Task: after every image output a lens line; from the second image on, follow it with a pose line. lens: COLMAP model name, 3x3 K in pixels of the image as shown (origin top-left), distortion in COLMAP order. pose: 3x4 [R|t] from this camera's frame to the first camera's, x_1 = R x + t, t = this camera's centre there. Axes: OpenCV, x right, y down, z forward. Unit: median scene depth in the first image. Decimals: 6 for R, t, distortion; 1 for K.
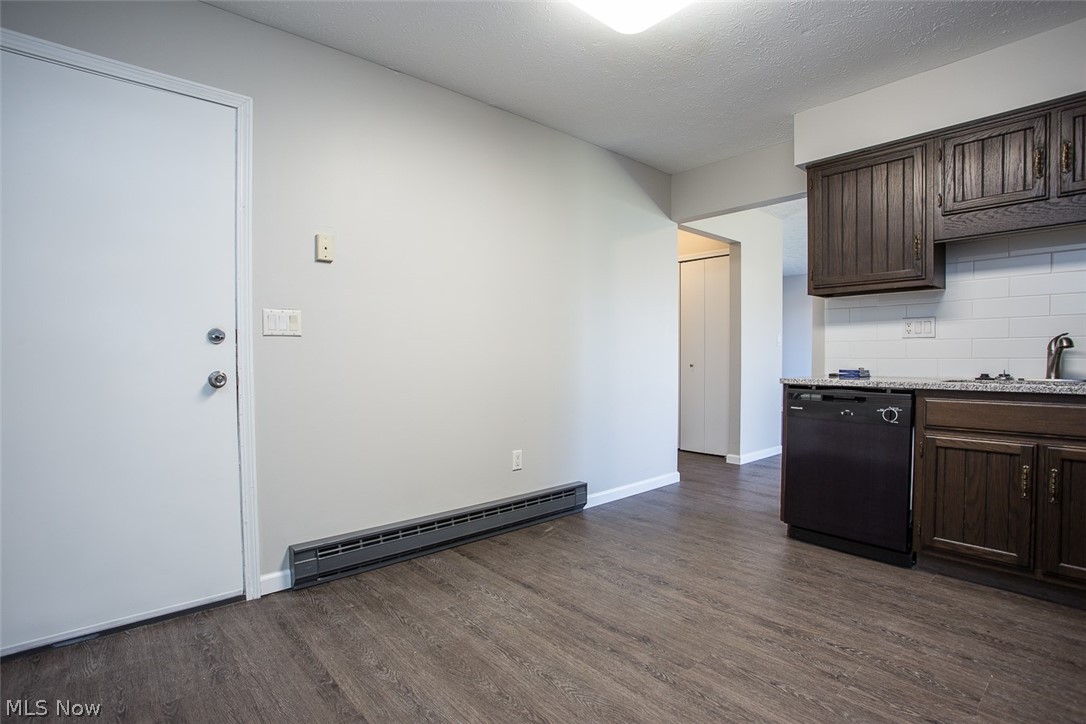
lens RADIAL K [[534.9, 0, 543.0], [0, 534.9, 362.0], [0, 0, 1]] dist [-0.067224, 0.026655]
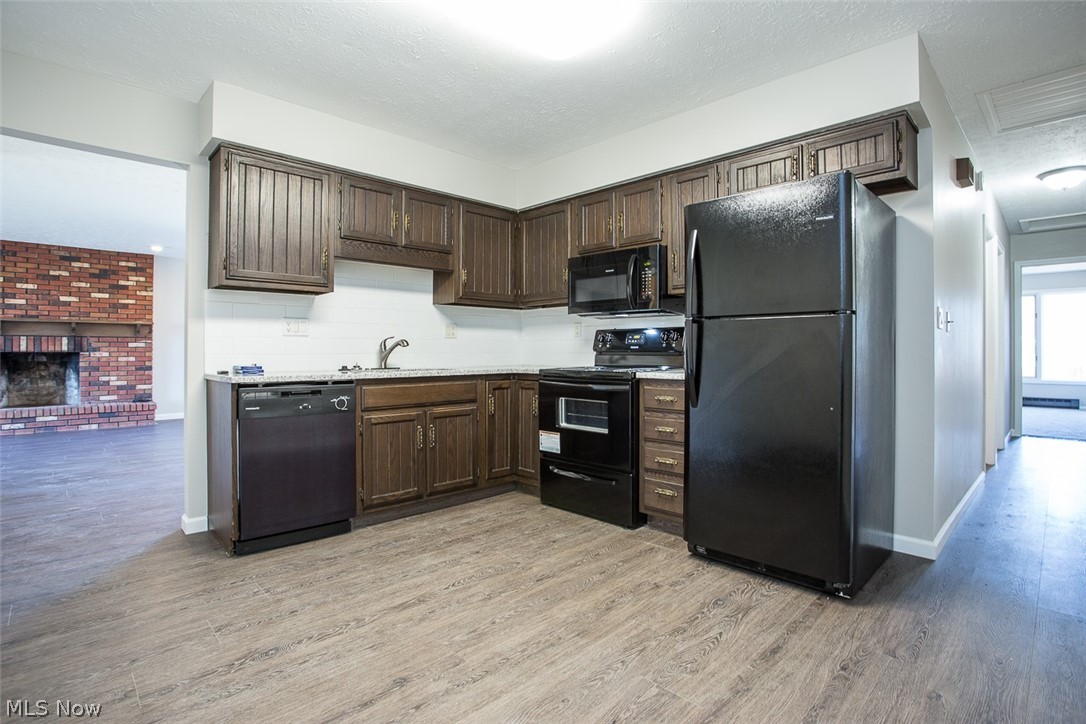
lens RADIAL K [[528.6, 0, 540.8], [0, 528.6, 345.1], [0, 0, 1]] dist [-0.001567, 0.000371]
pose [[-0.031647, 0.013642, 0.999406, -0.540806], [0.008522, 0.999874, -0.013378, -0.008335], [-0.999463, 0.008094, -0.031759, 0.622342]]
